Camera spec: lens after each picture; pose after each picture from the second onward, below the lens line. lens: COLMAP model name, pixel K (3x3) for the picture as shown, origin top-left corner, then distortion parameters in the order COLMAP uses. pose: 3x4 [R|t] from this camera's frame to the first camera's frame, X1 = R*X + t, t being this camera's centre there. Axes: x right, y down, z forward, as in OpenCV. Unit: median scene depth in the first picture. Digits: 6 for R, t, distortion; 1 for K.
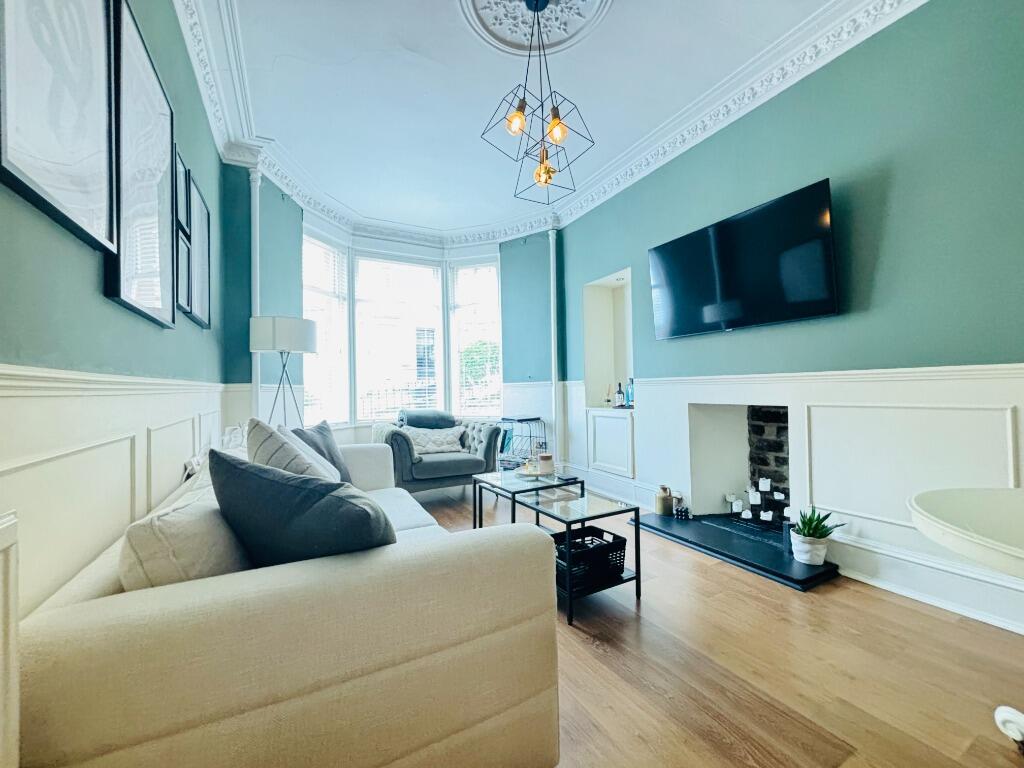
lens RADIAL K [[415.1, 0, 508.8], [0, 415.1, 384.8], [0, 0, 1]] dist [-0.000721, -0.001079]
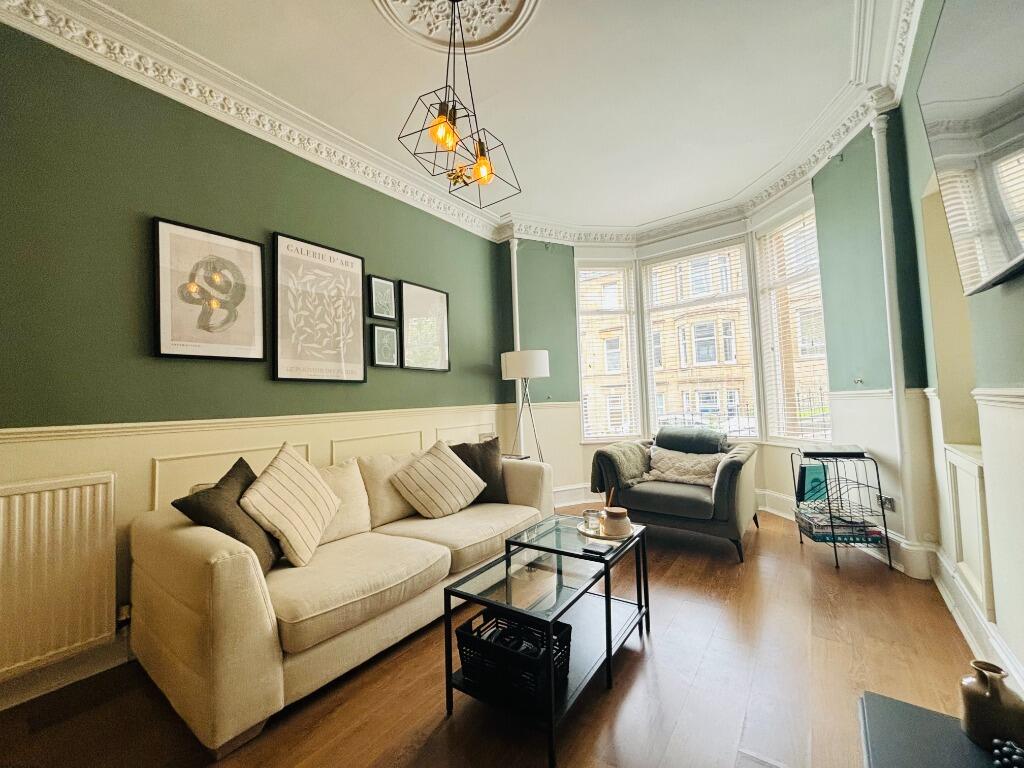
lens RADIAL K [[415.1, 0, 511.6], [0, 415.1, 382.9], [0, 0, 1]] dist [-0.000721, -0.001079]
pose [[0.409202, -0.043660, -0.911399, 0.398162], [0.038535, 0.998790, -0.030545, -0.018985], [0.911630, -0.022621, 0.410389, 0.321163]]
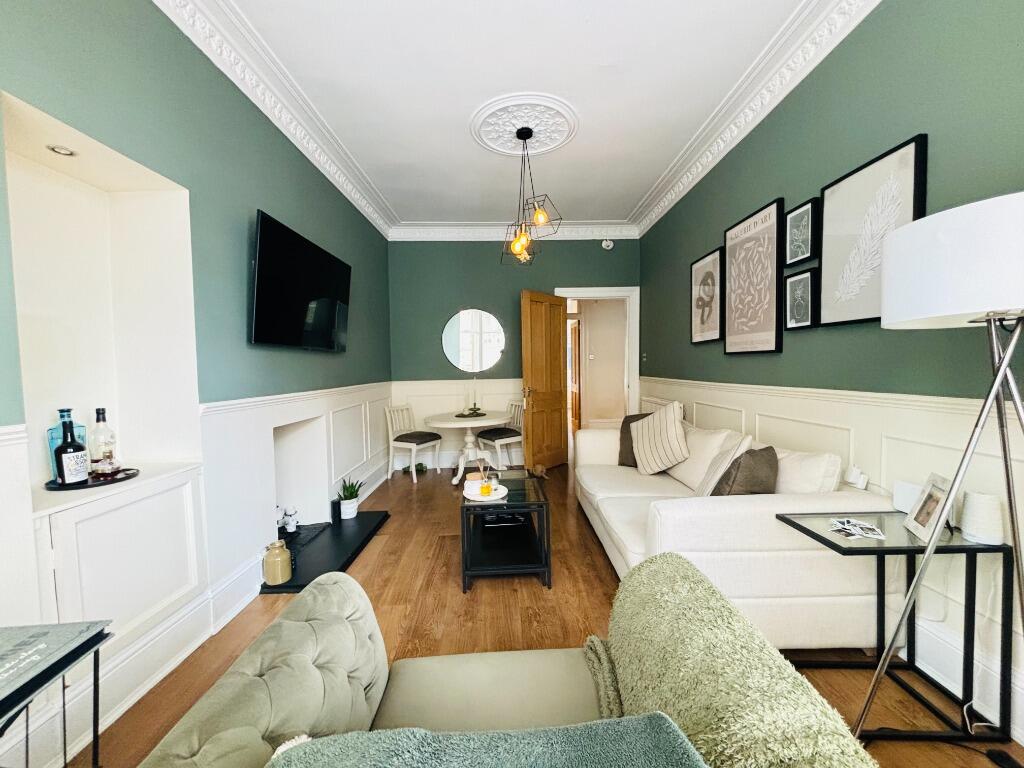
lens RADIAL K [[415.1, 0, 513.7], [0, 415.1, 383.2], [0, 0, 1]] dist [-0.000721, -0.001079]
pose [[-0.890620, 0.012813, 0.454568, -0.245711], [0.024882, 0.999479, 0.020578, -0.026921], [-0.454068, 0.029638, -0.890474, 1.046842]]
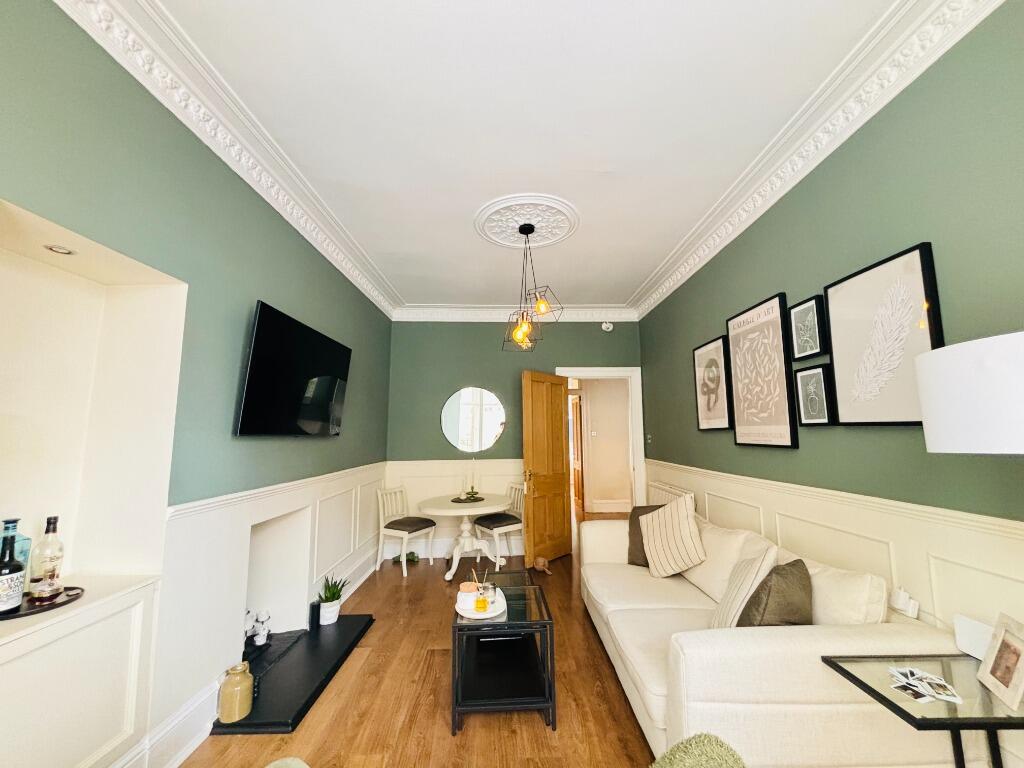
lens RADIAL K [[415.1, 0, 514.5], [0, 415.1, 382.2], [0, 0, 1]] dist [-0.000721, -0.001079]
pose [[-0.891572, 0.079739, 0.445804, -0.233414], [0.015490, 0.989171, -0.145950, -0.060053], [-0.452614, -0.123220, -0.883152, 1.023078]]
